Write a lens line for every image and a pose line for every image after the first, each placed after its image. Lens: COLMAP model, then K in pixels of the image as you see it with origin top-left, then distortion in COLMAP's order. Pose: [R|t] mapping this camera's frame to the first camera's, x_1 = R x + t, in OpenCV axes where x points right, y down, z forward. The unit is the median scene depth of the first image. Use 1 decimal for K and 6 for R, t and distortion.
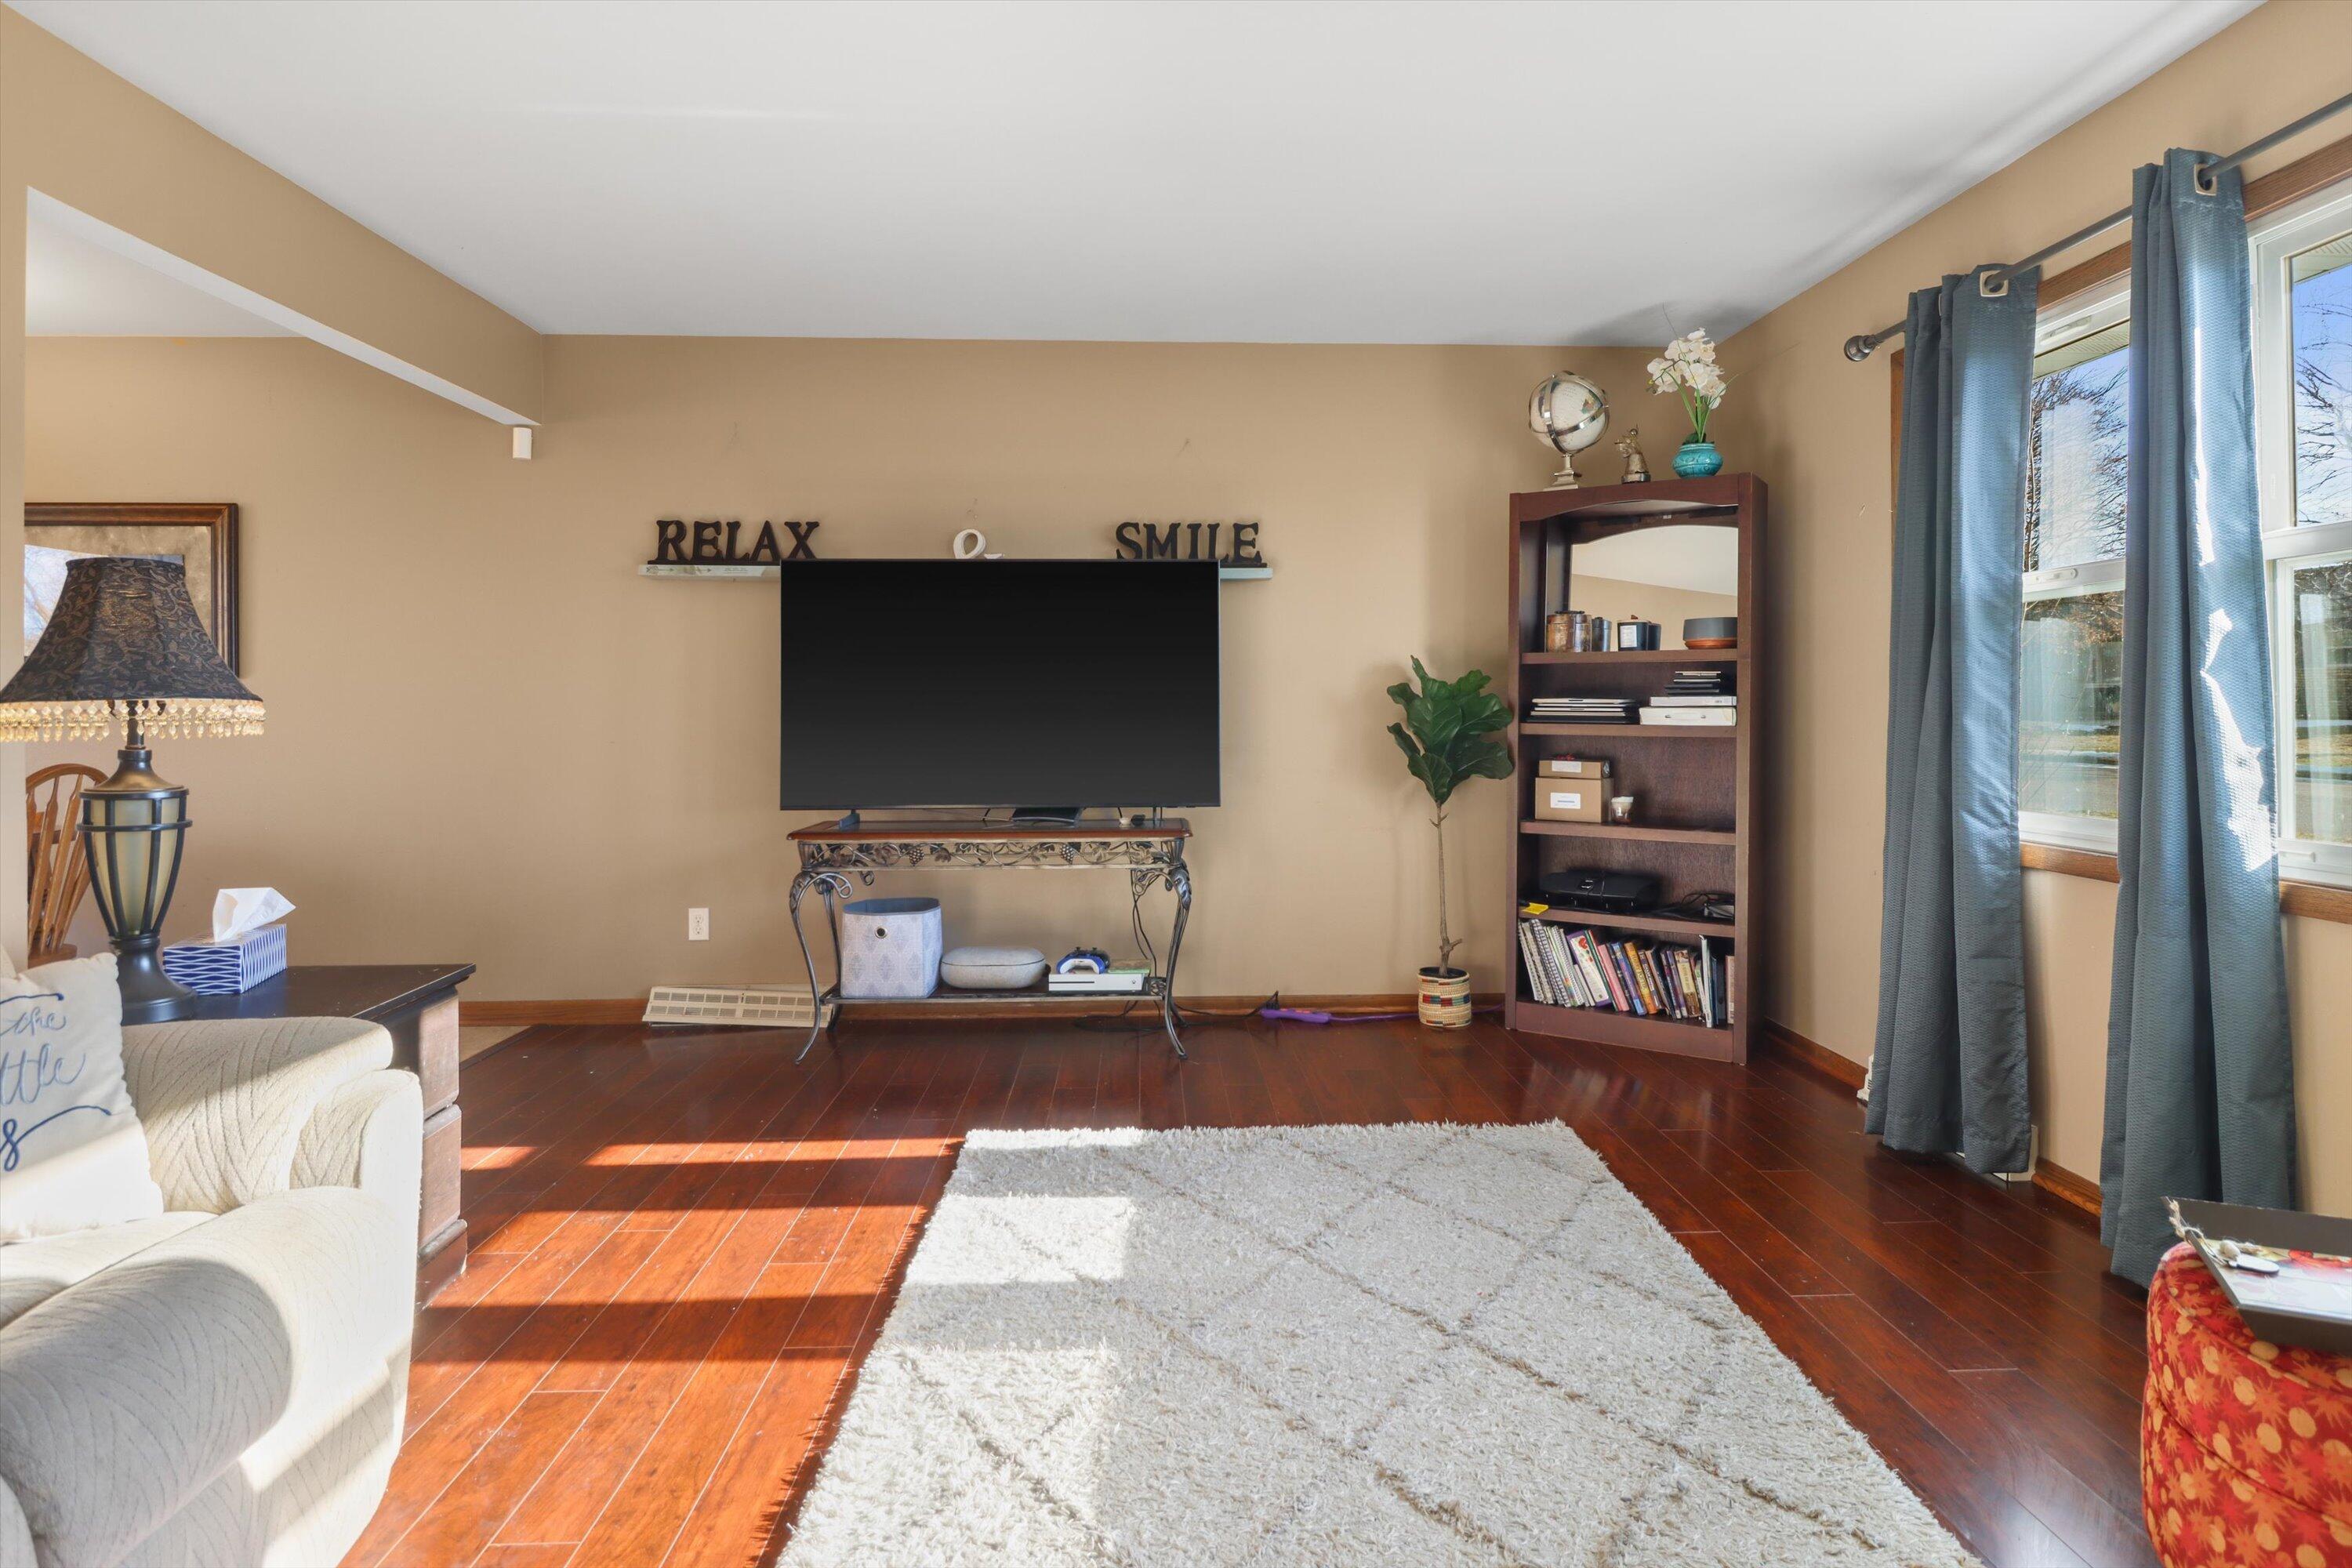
lens RADIAL K [[1143.3, 0, 1159.3], [0, 1143.3, 725.6], [0, 0, 1]] dist [-0.001720, -0.009952]
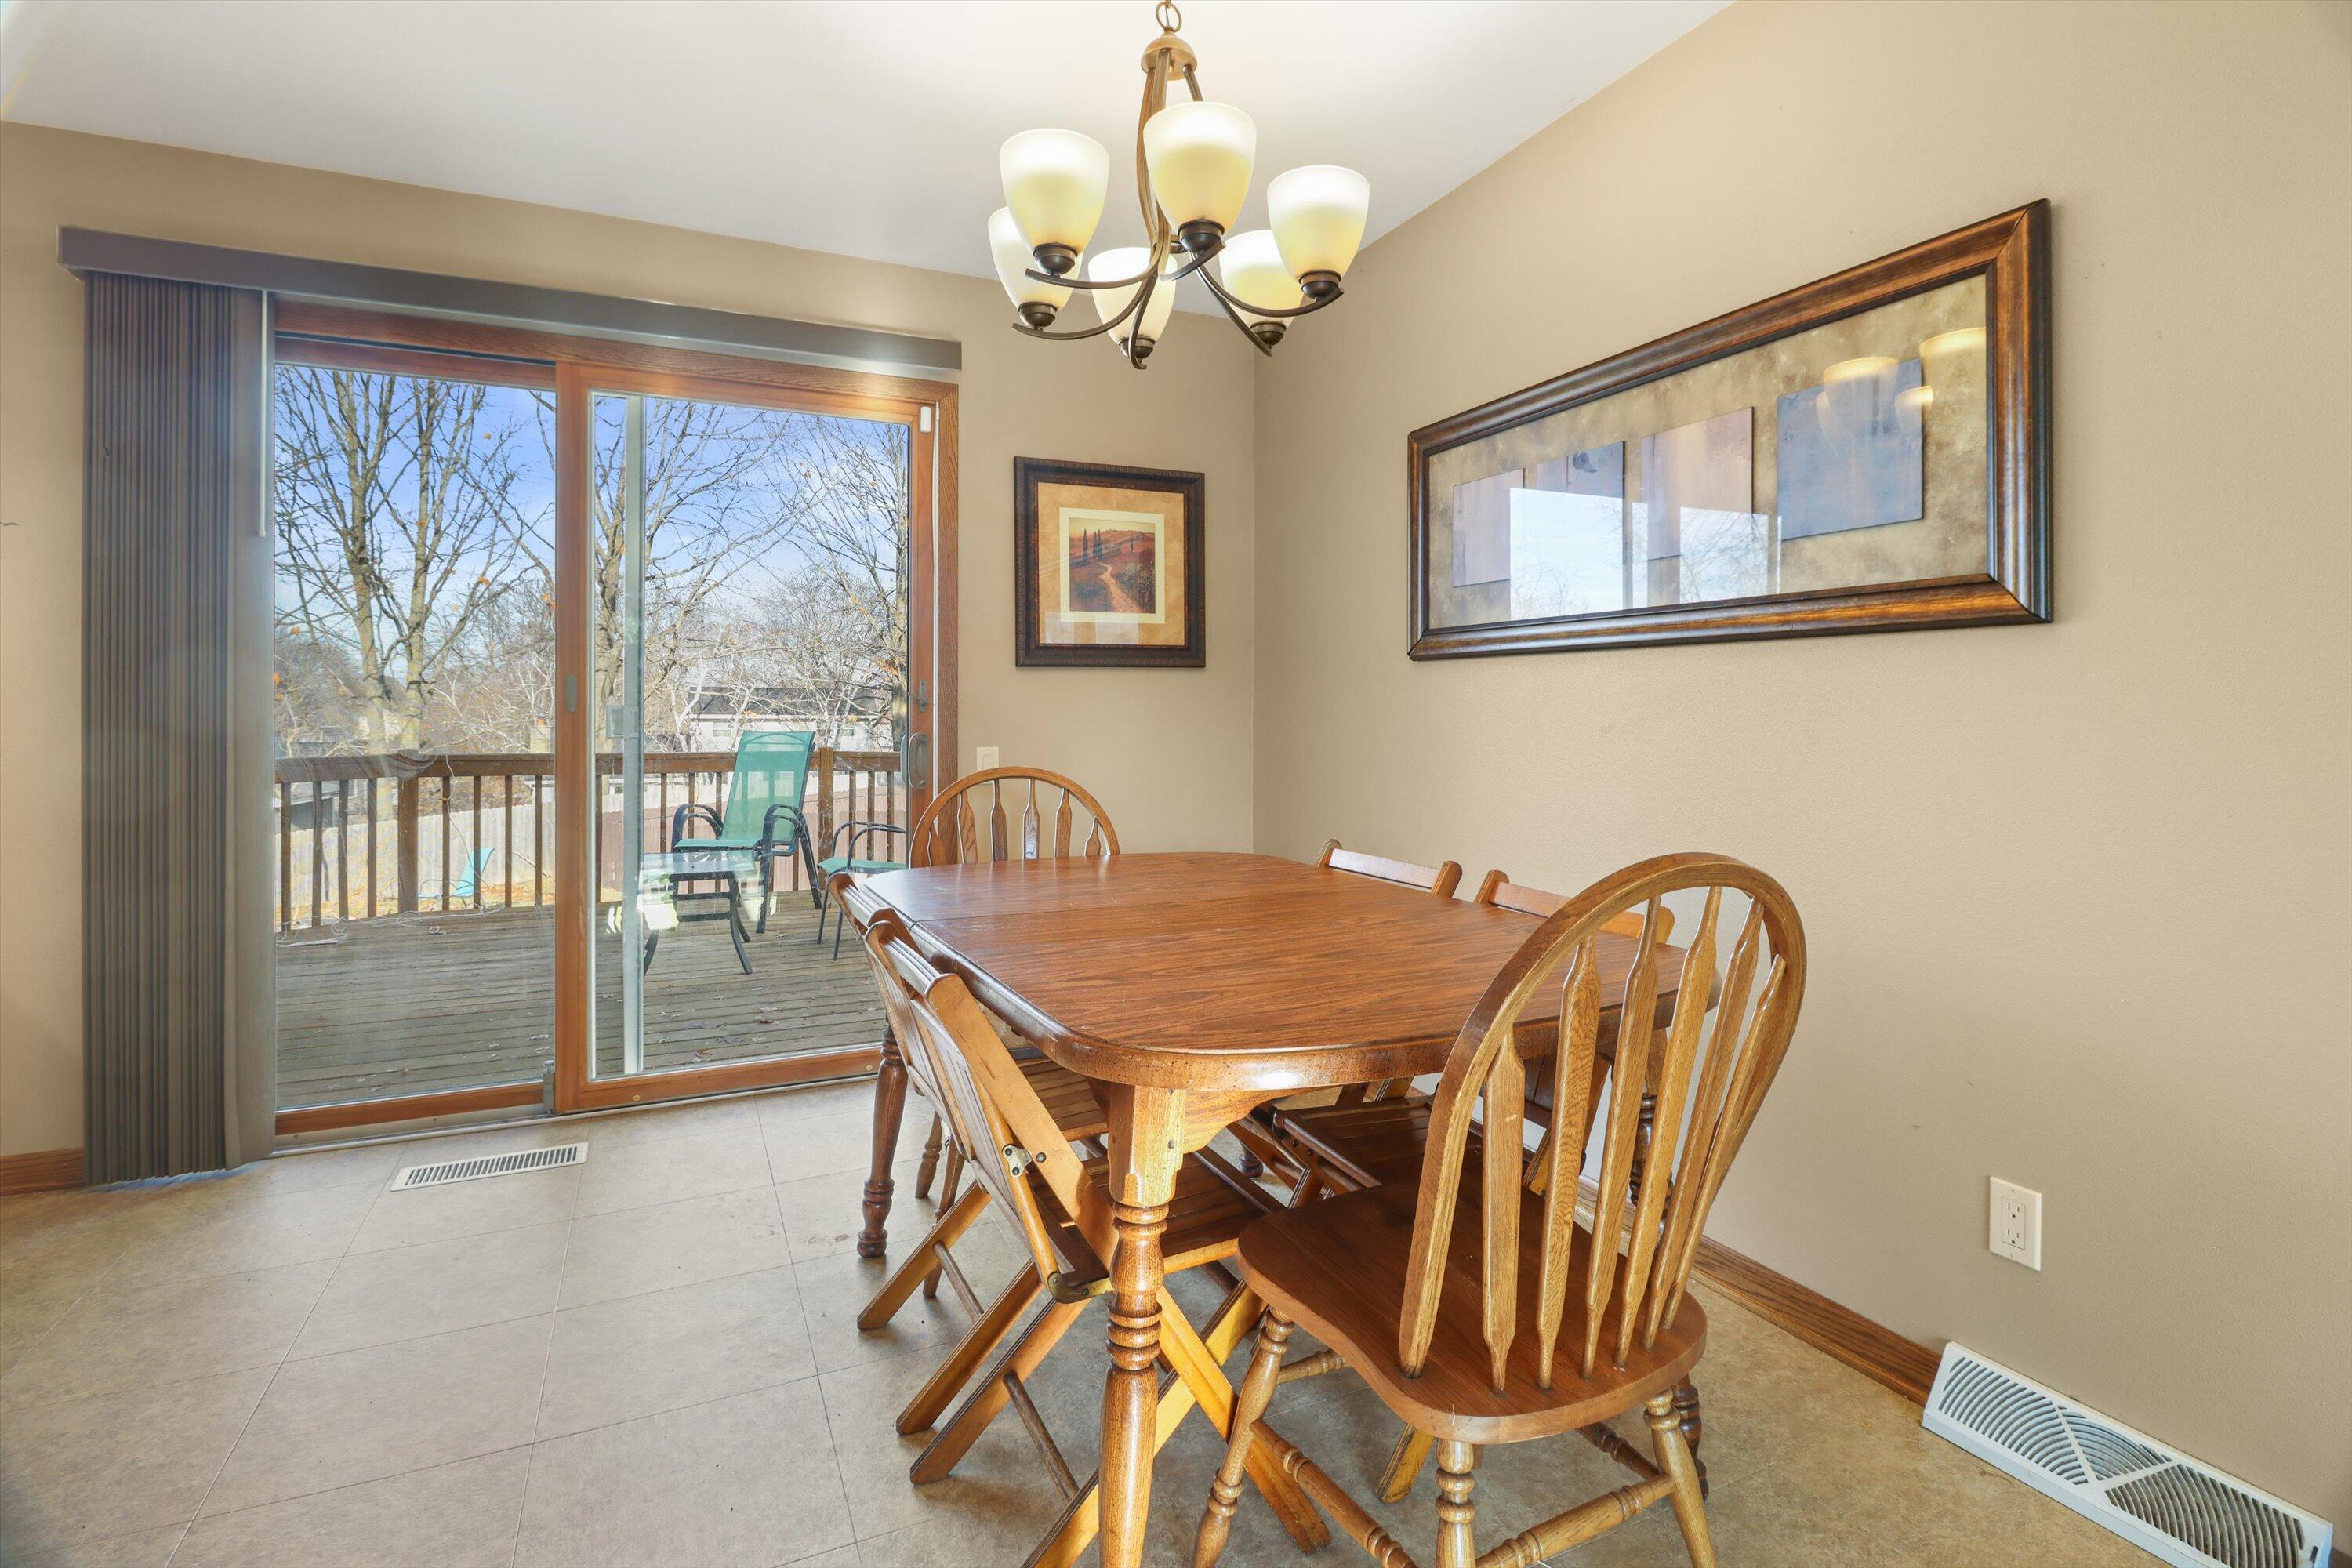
lens RADIAL K [[1143.3, 0, 1159.3], [0, 1143.3, 725.6], [0, 0, 1]] dist [-0.001720, -0.009952]
pose [[0.338599, 0.015967, -0.940795, -0.522907], [-0.017503, 0.999790, 0.010669, -0.003988], [0.940768, 0.012854, 0.338807, 0.552123]]
